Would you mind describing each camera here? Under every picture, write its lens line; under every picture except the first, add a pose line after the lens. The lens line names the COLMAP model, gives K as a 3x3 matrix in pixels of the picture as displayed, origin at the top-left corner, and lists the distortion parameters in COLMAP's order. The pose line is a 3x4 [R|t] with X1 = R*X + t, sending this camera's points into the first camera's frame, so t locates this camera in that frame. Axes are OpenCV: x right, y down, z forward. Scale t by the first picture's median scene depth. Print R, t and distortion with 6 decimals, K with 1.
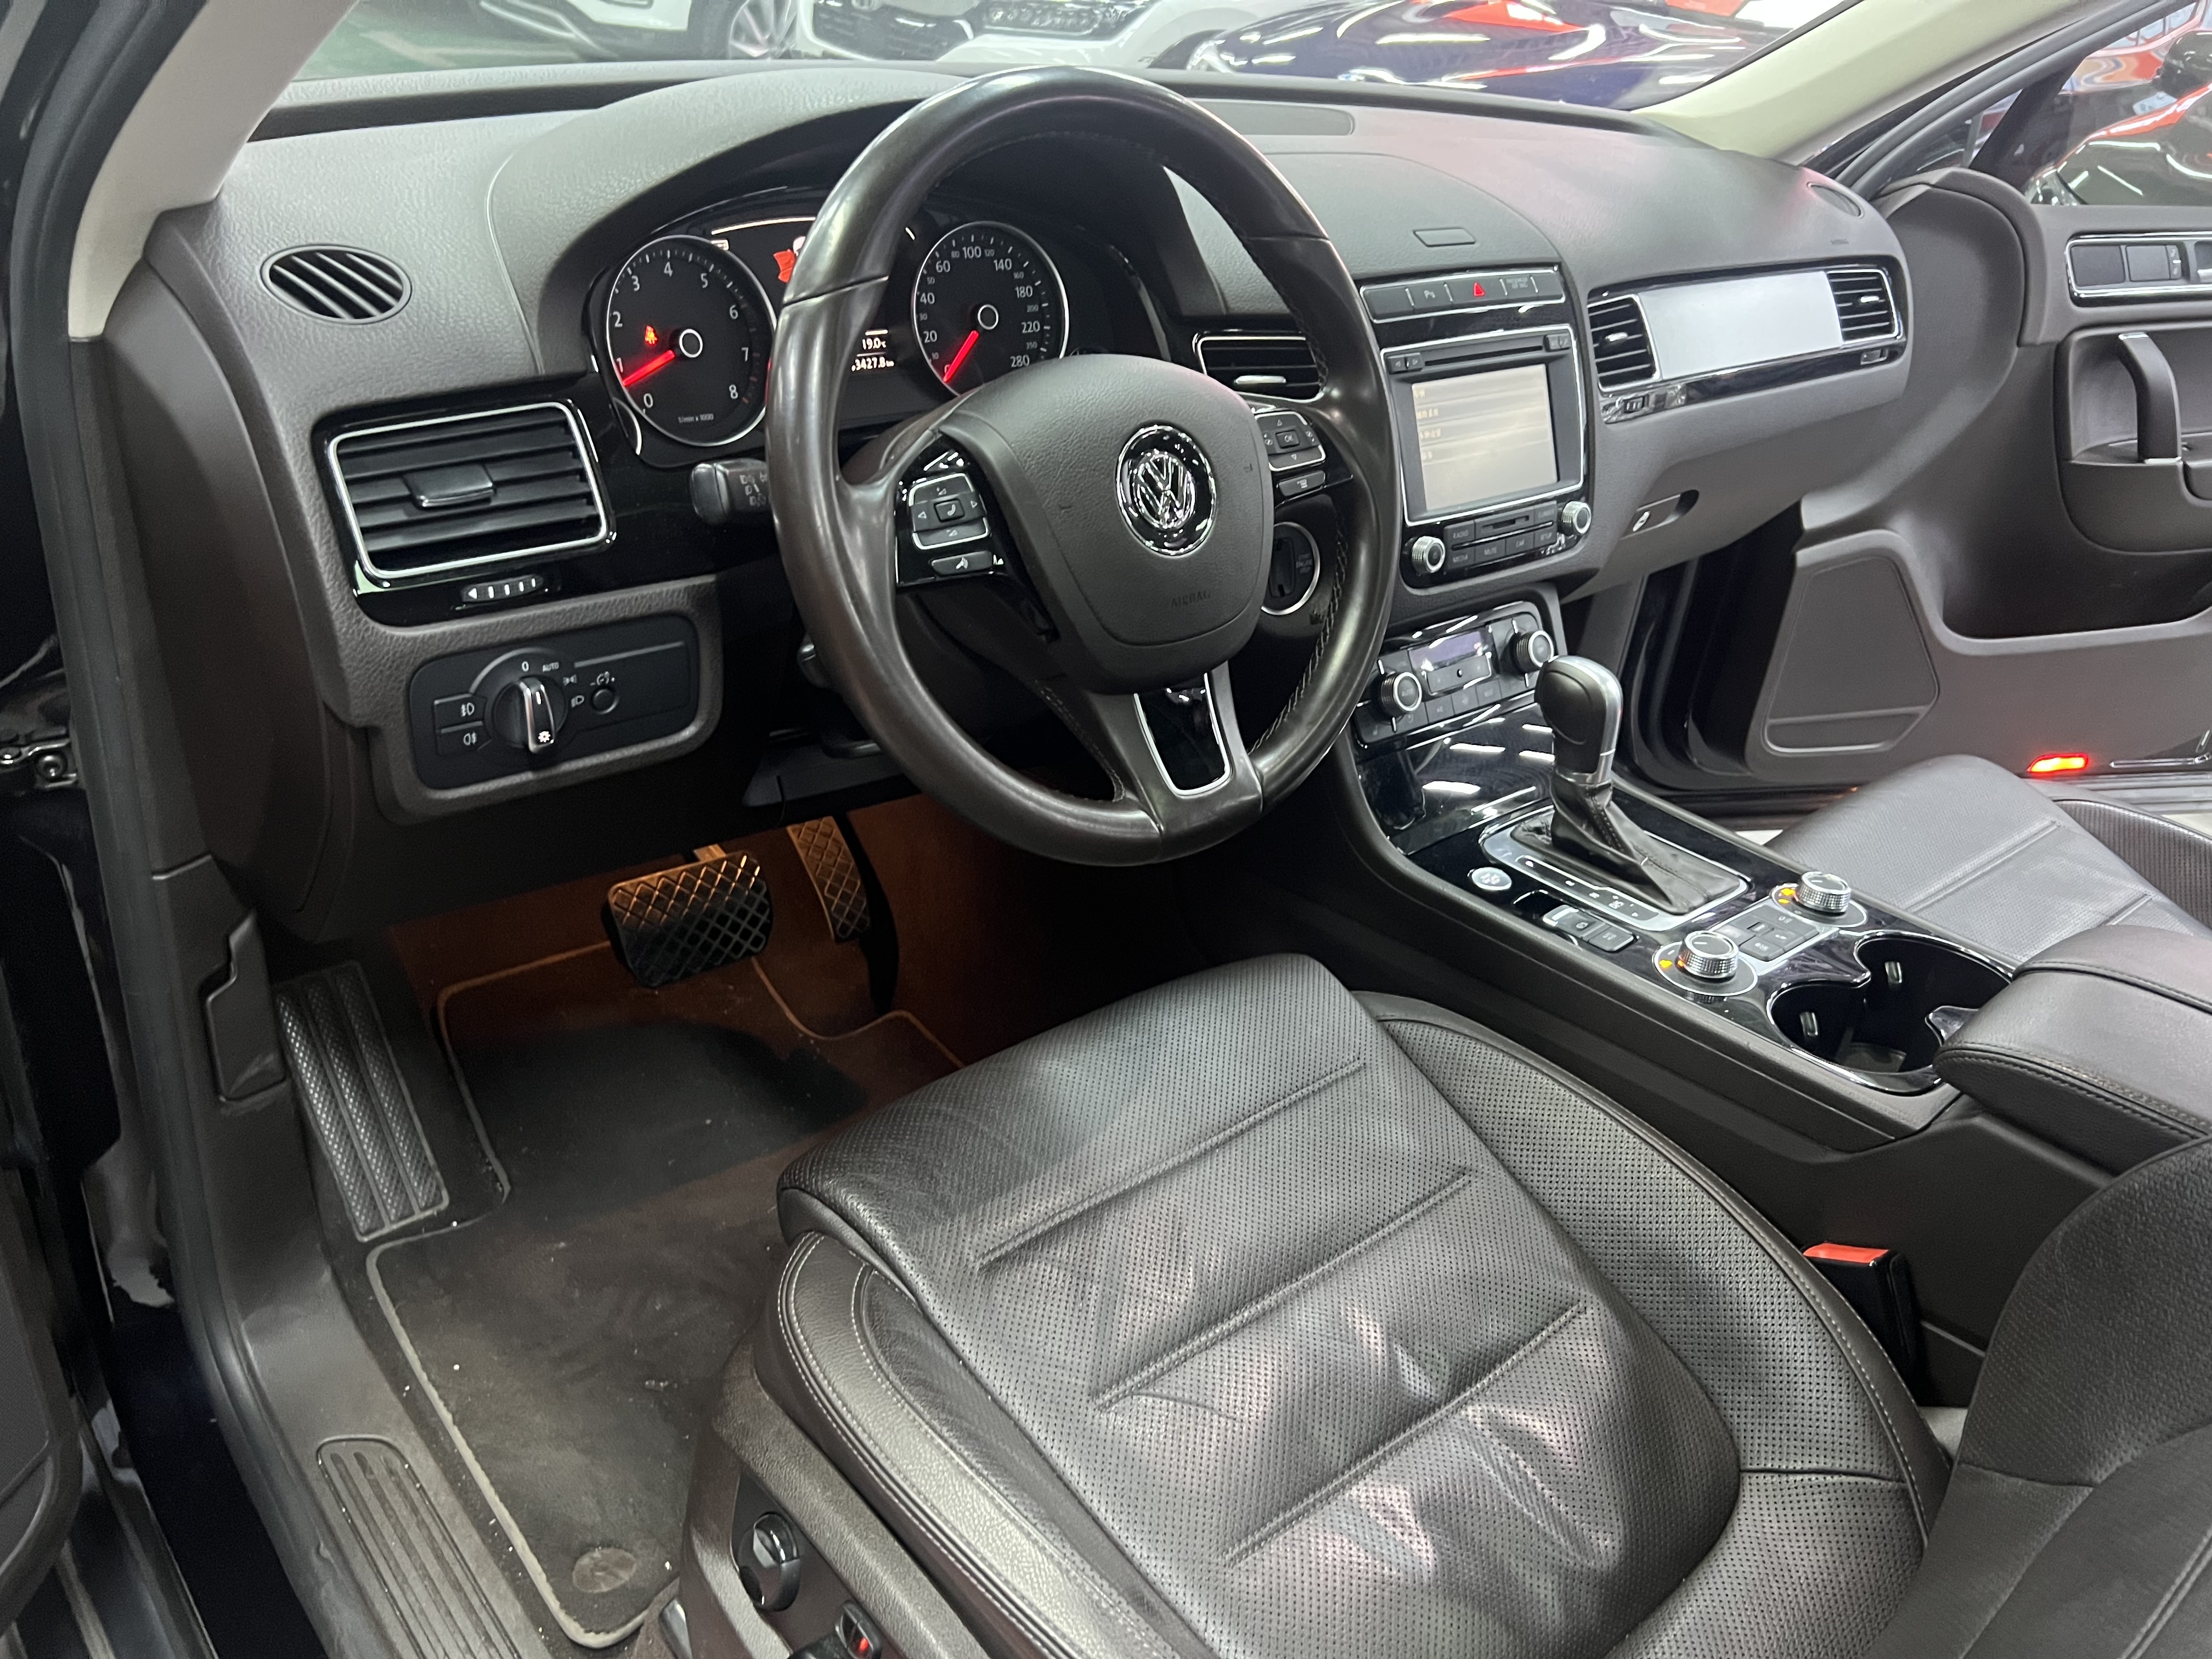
lens RADIAL K [[1719.1, 0, 1142.8], [0, 1719.1, 837.2], [0, 0, 1]] dist [0.057156, -0.064653]
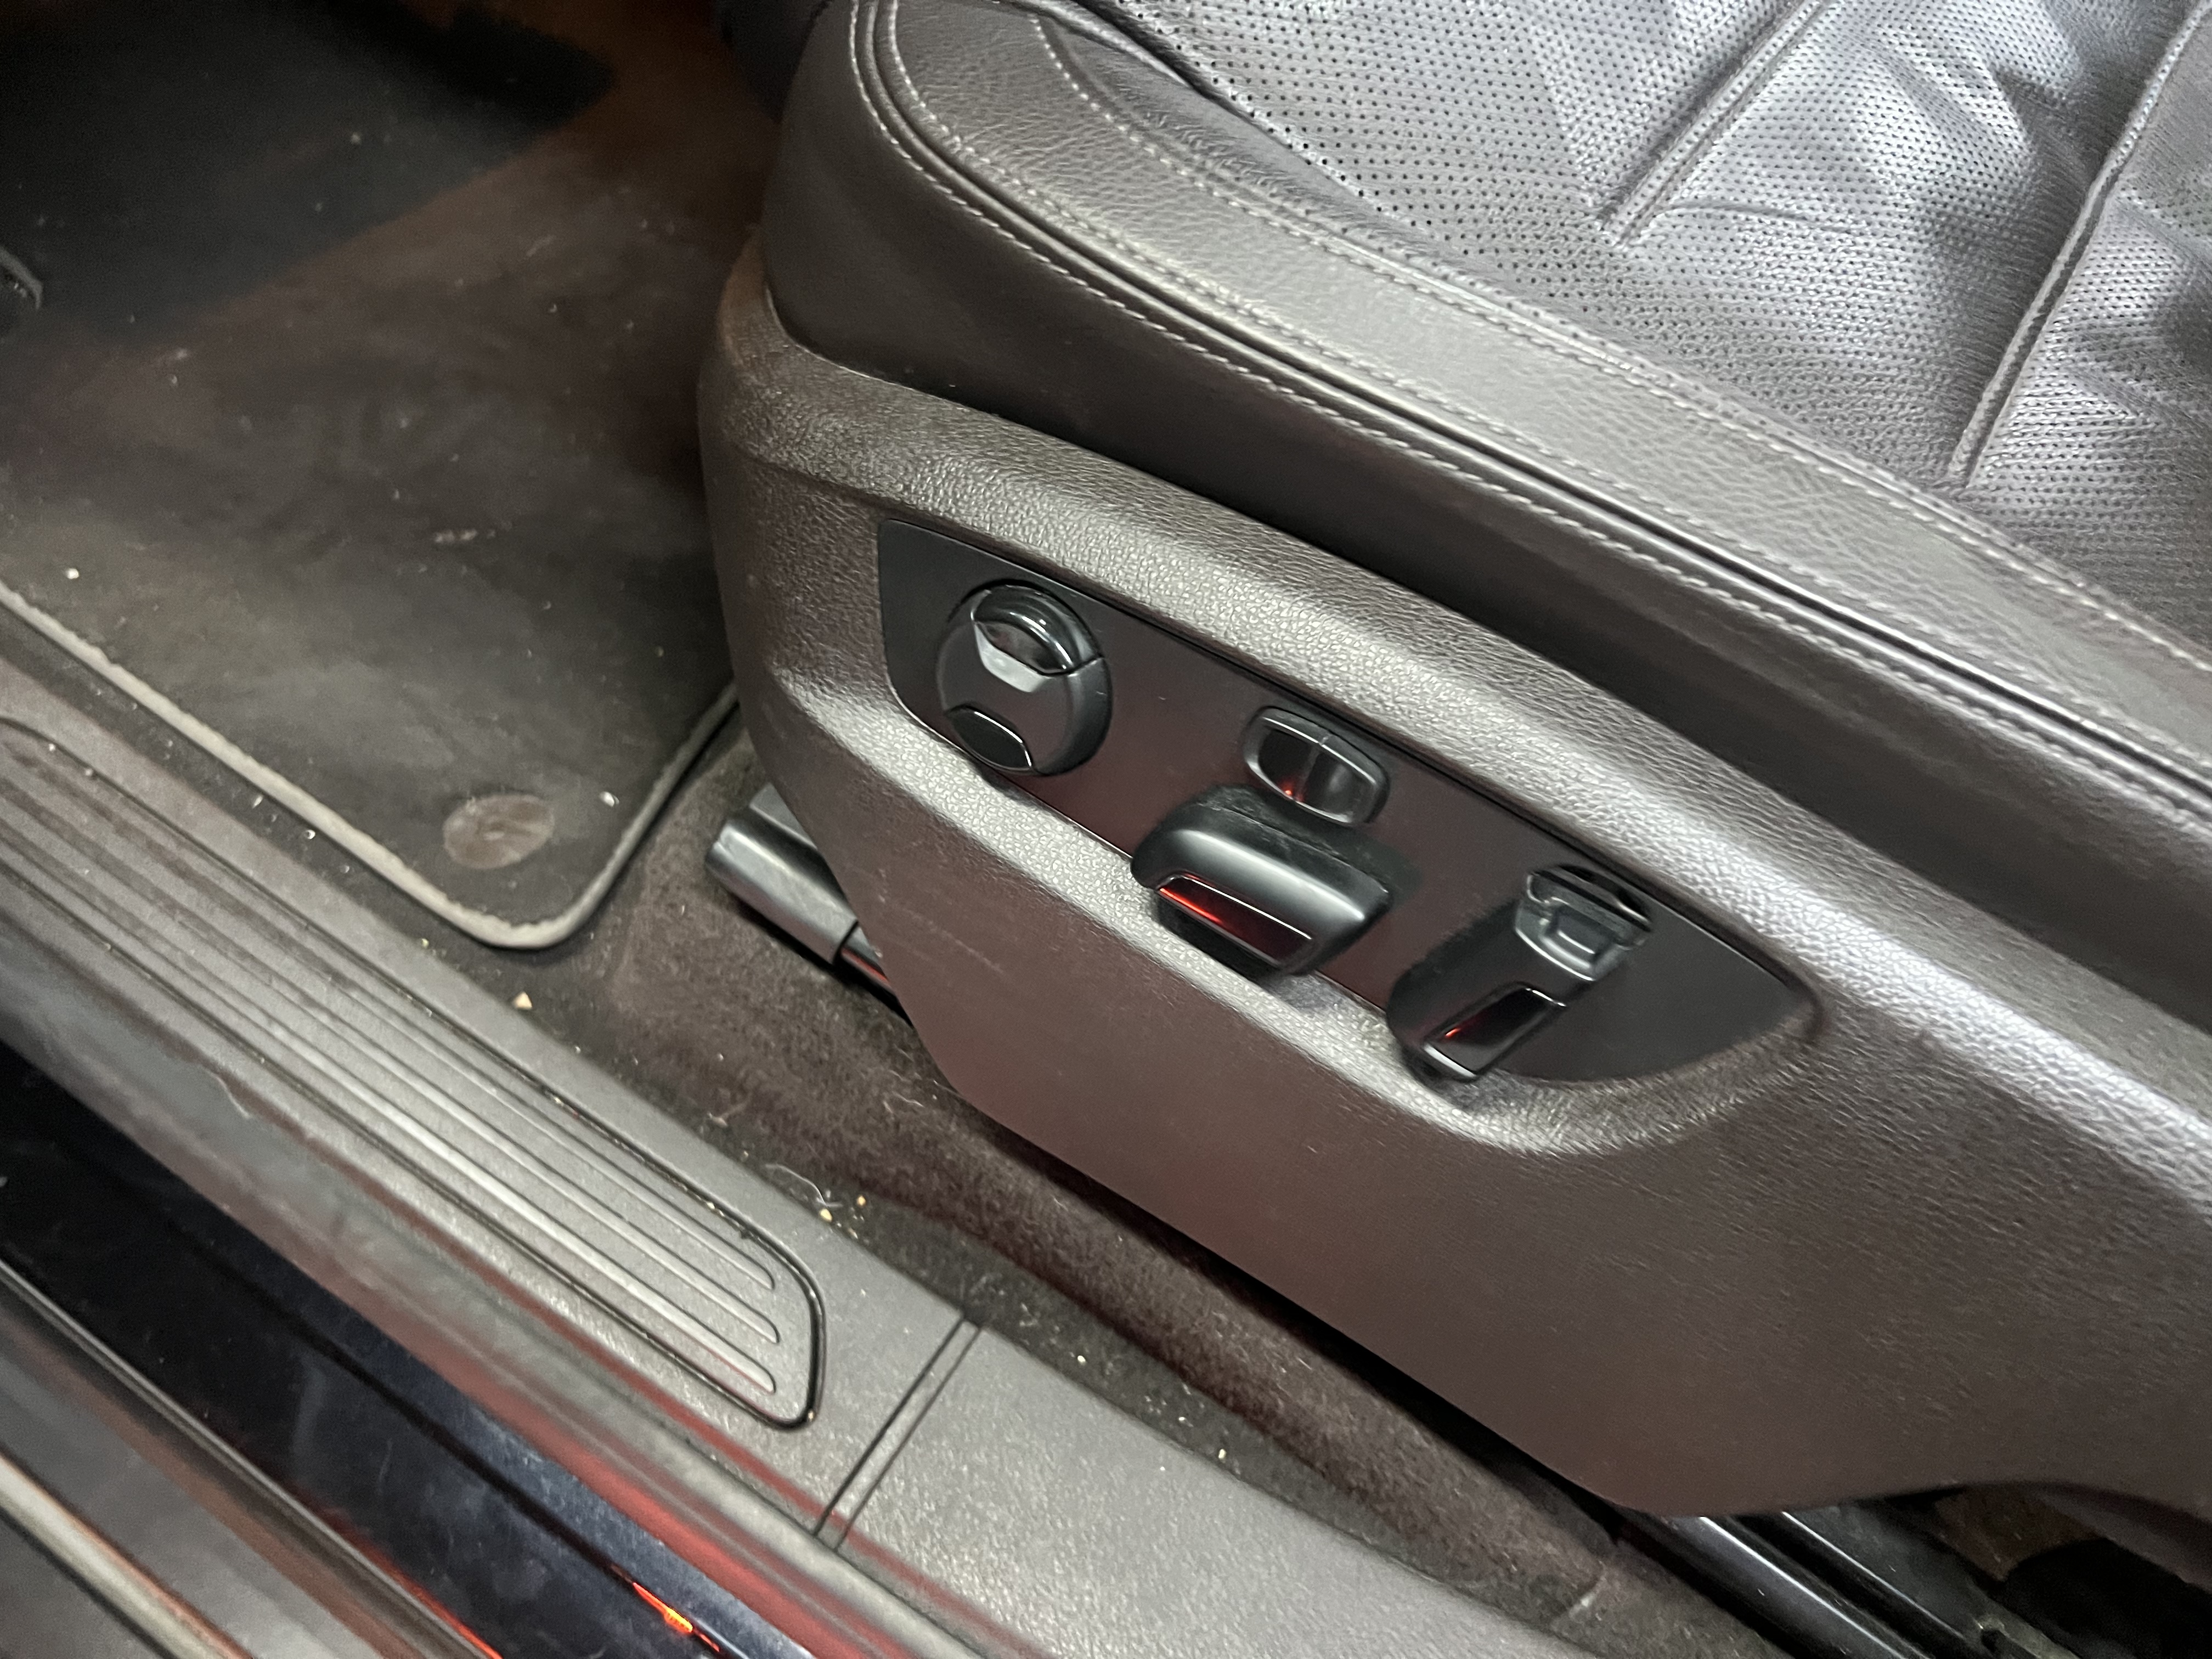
lens RADIAL K [[1719.1, 0, 1098.3], [0, 1719.1, 824.8], [0, 0, 1]] dist [0.057156, -0.064653]
pose [[0.961046, -0.220889, 0.166127, -0.210467], [0.129330, 0.890603, 0.436006, 0.194116], [-0.244262, -0.397536, 0.884478, 0.440037]]
